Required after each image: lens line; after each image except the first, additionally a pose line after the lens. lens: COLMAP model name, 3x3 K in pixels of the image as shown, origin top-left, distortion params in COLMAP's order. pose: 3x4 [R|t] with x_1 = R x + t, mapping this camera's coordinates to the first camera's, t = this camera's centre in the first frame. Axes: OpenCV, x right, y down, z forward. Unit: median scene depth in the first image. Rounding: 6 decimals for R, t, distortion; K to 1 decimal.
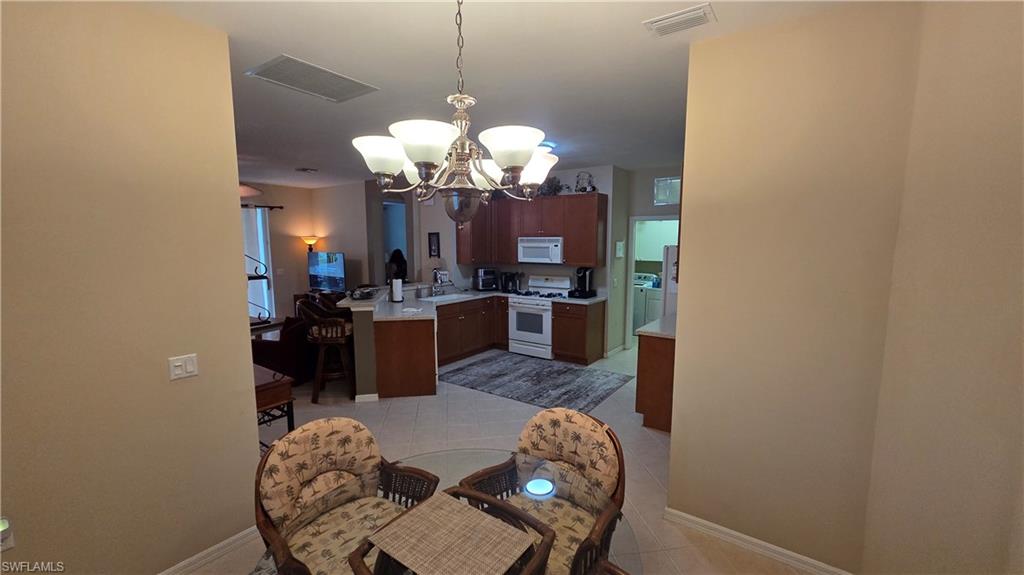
lens RADIAL K [[419.4, 0, 513.5], [0, 419.4, 291.6], [0, 0, 1]] dist [0.011801, 0.000253]
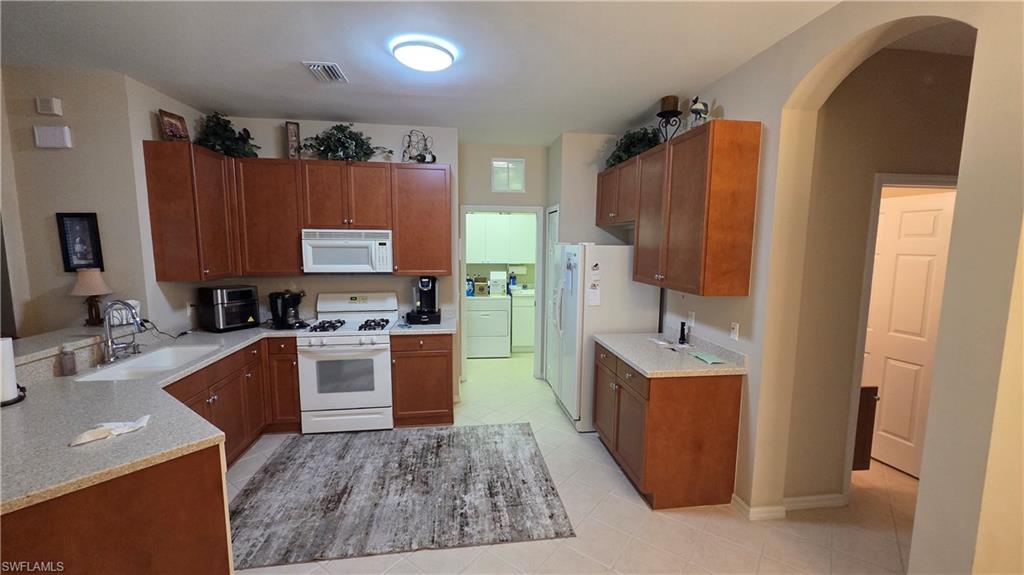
lens RADIAL K [[418.5, 0, 514.7], [0, 418.5, 292.4], [0, 0, 1]] dist [0.004012, 0.000239]
pose [[0.725490, -0.076823, 0.683932, -0.181592], [0.076954, 0.996574, 0.030311, -0.041153], [-0.683917, 0.030641, 0.728916, 0.414931]]
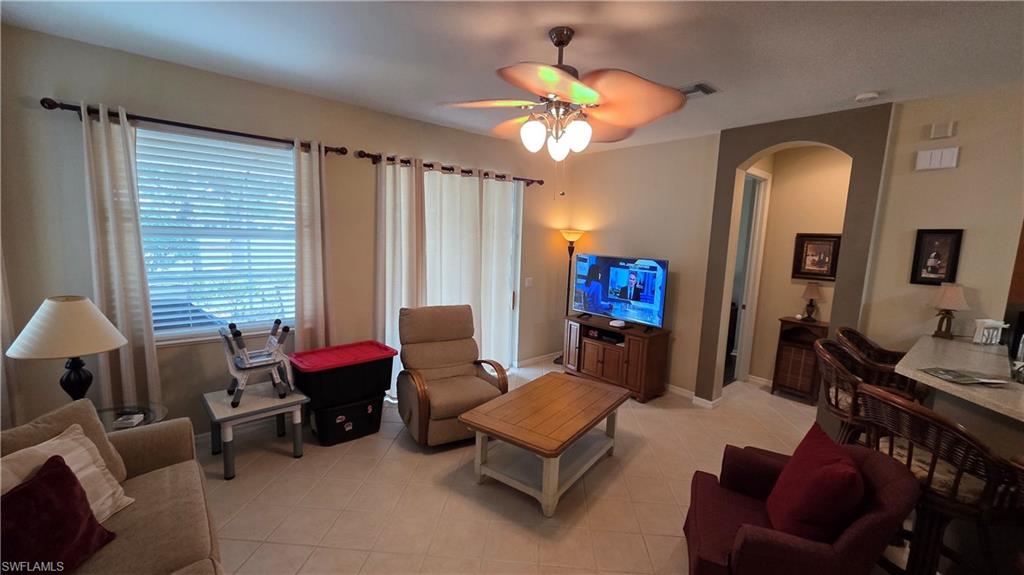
lens RADIAL K [[413.0, 0, 512.0], [0, 413.0, 287.5], [0, 0, 1]] dist [0.000316, 0.000011]
pose [[0.972226, 0.063909, -0.225150, -0.586738], [-0.063662, 0.997936, 0.008366, -0.057223], [0.225220, 0.006200, 0.974288, 0.506199]]
